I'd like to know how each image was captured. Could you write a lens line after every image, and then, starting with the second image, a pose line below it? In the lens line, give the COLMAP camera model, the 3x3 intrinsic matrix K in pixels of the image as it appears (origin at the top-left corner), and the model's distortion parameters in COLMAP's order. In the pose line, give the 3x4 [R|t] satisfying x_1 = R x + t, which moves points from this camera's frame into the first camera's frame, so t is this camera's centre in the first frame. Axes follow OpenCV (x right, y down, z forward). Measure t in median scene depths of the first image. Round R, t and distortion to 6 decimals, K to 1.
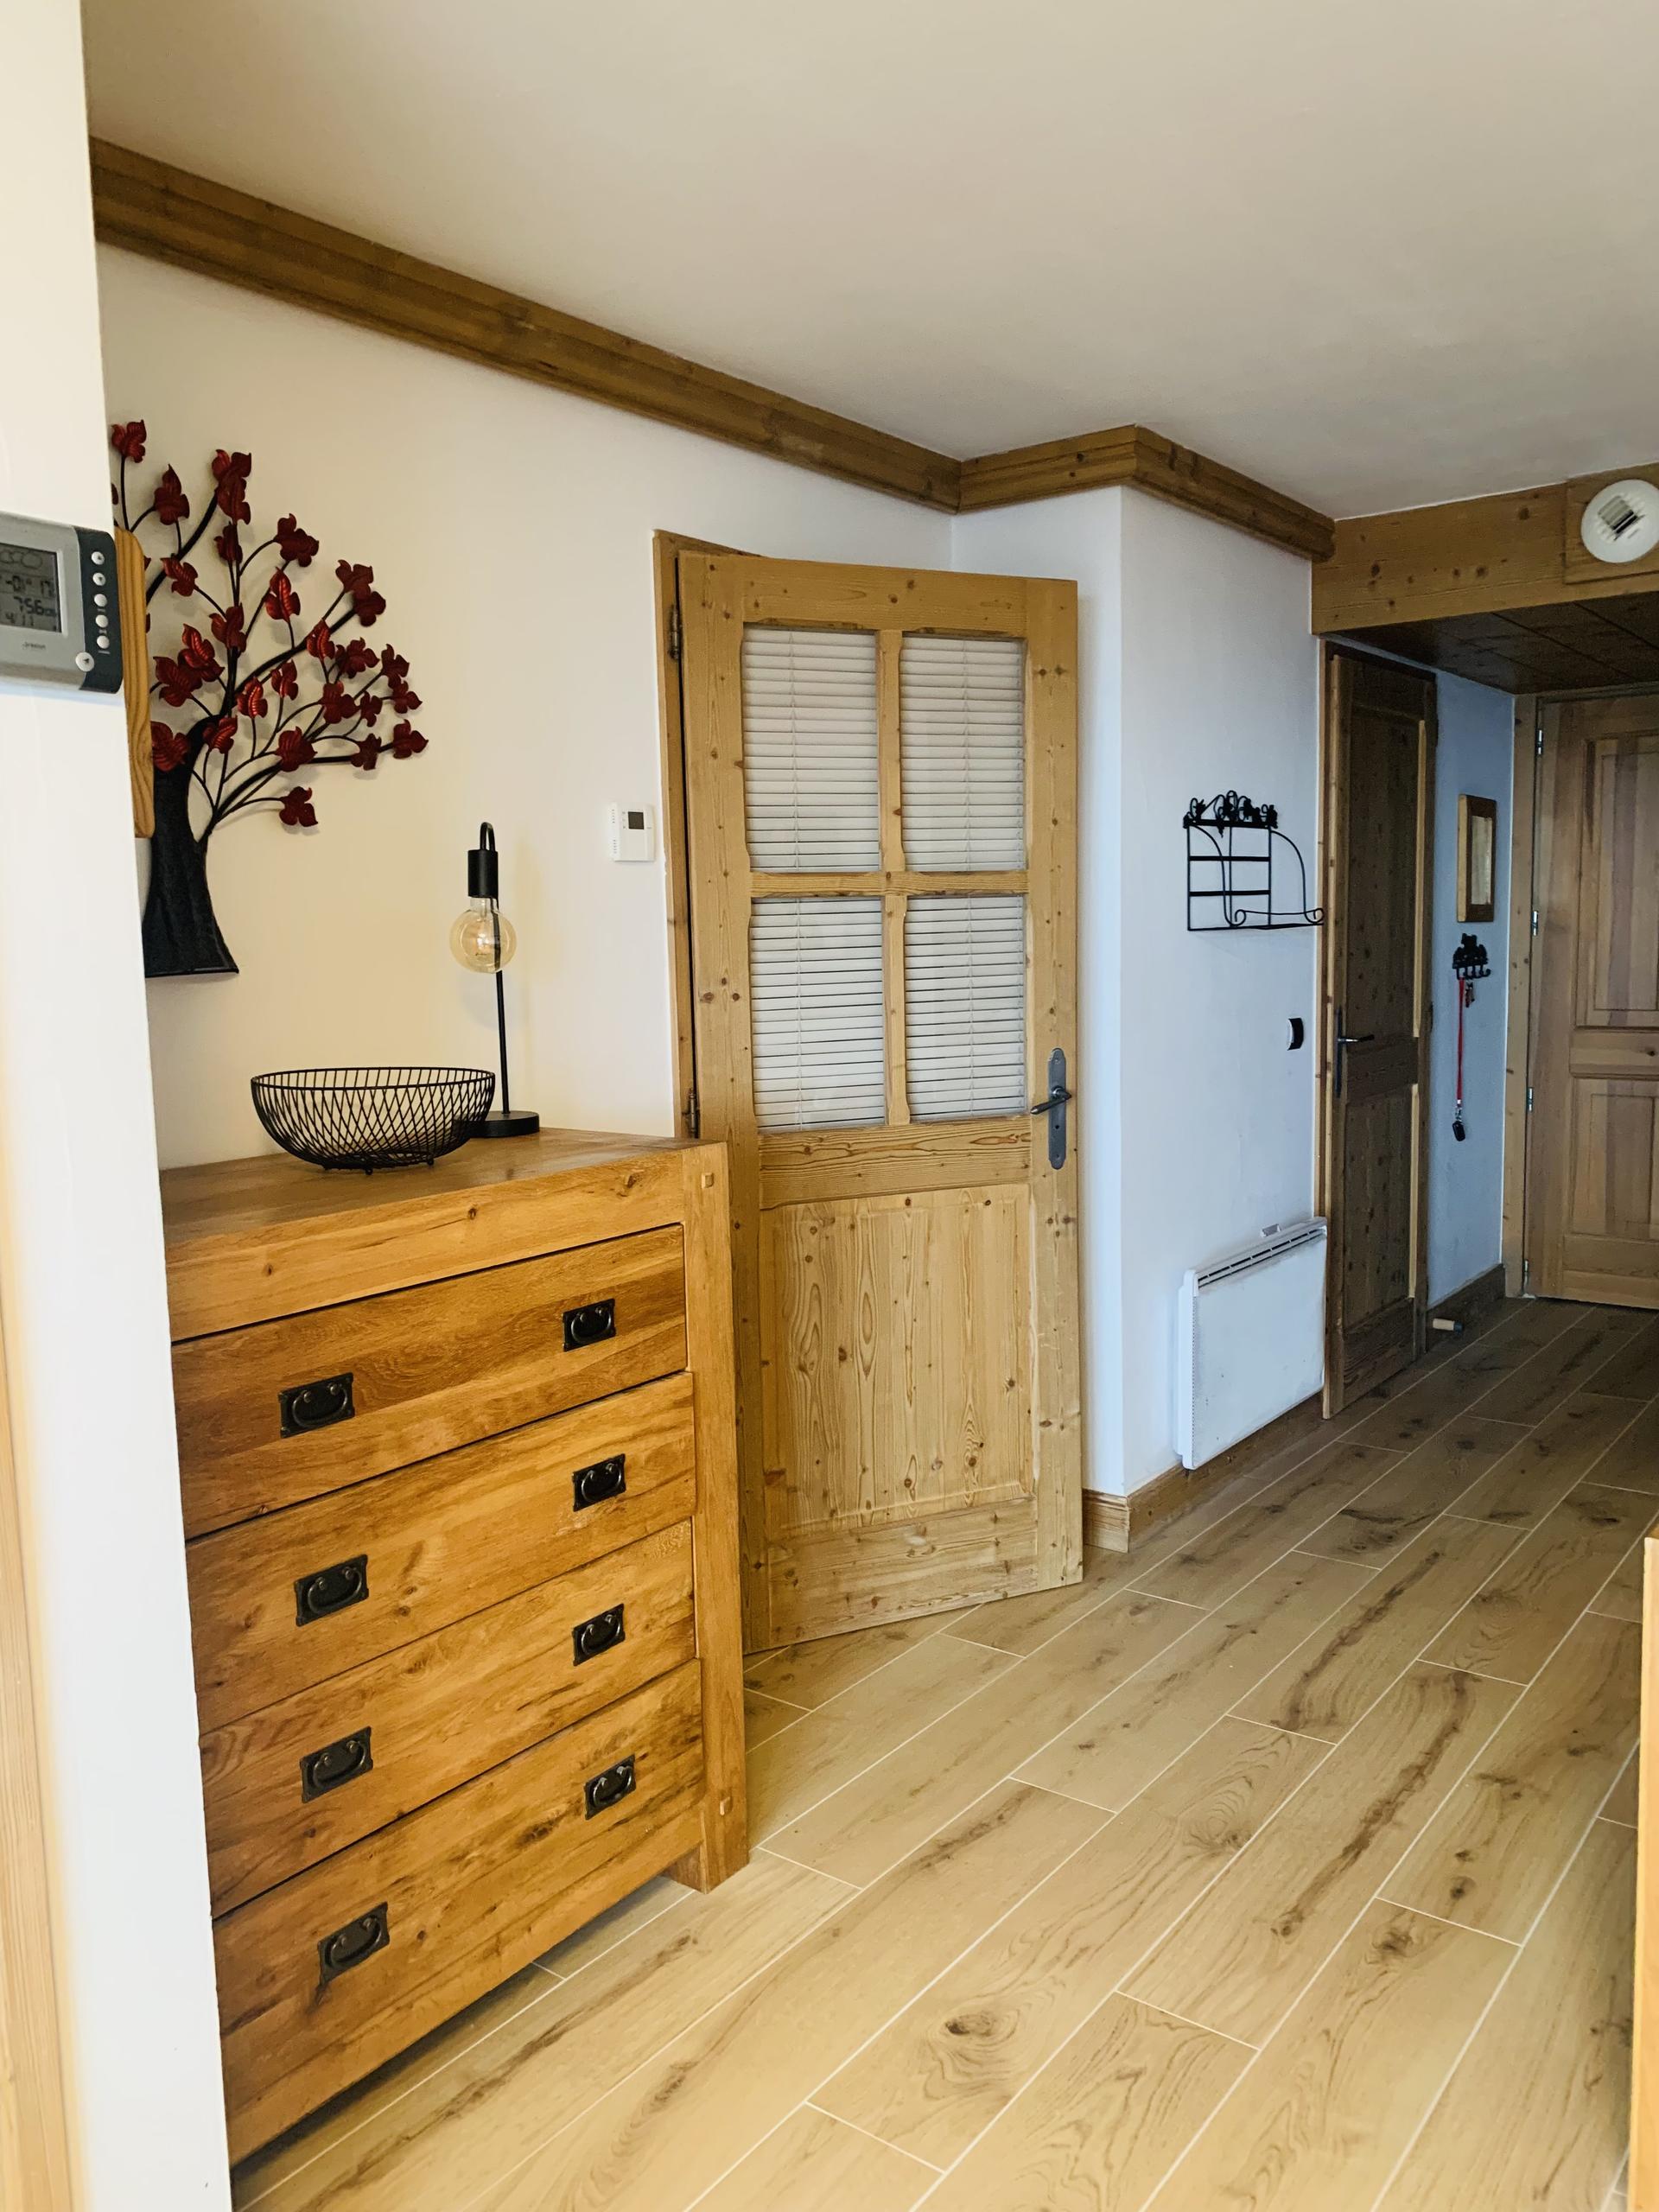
lens RADIAL K [[1679.4, 0, 826.8], [0, 1679.4, 1100.7], [0, 0, 1]] dist [0.012057, -0.002998]
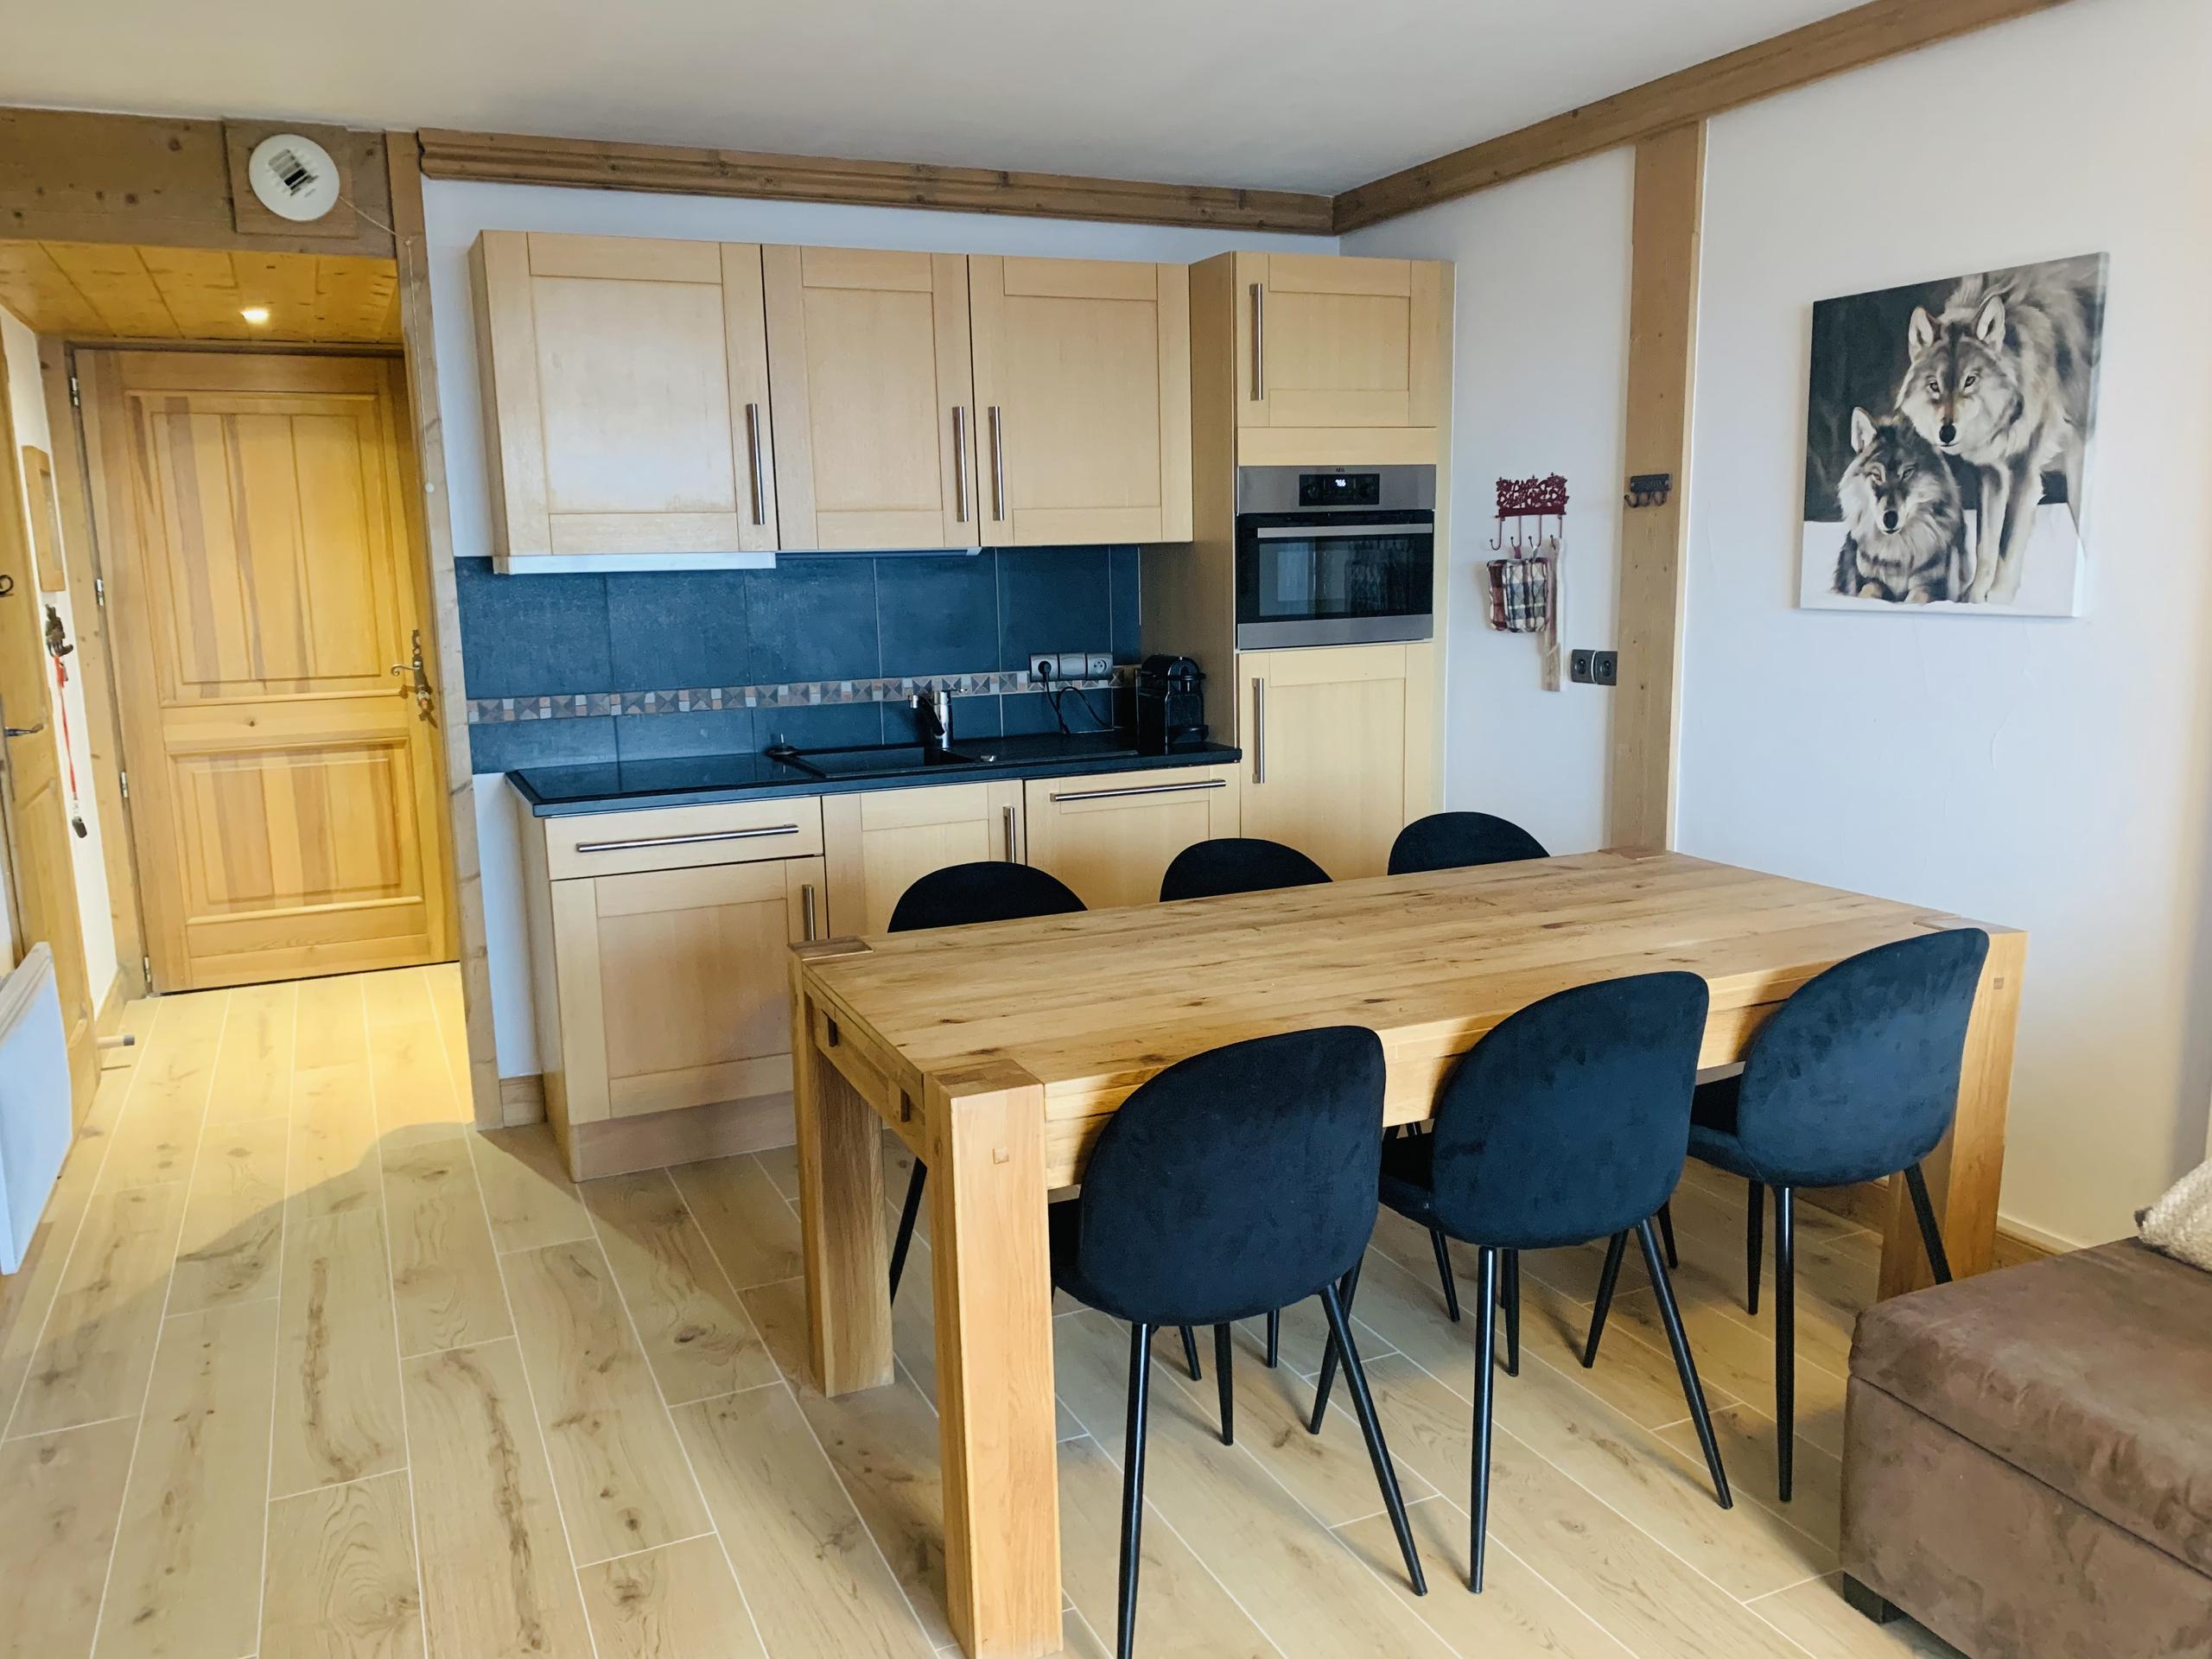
lens RADIAL K [[1679.4, 0, 1100.7], [0, 1679.4, 836.8], [0, 0, 1]] dist [0.012057, -0.002998]
pose [[0.479876, -0.139611, 0.866157, -0.270512], [0.104056, 0.989346, 0.101817, -0.022860], [-0.871144, 0.041269, 0.489291, 0.178586]]
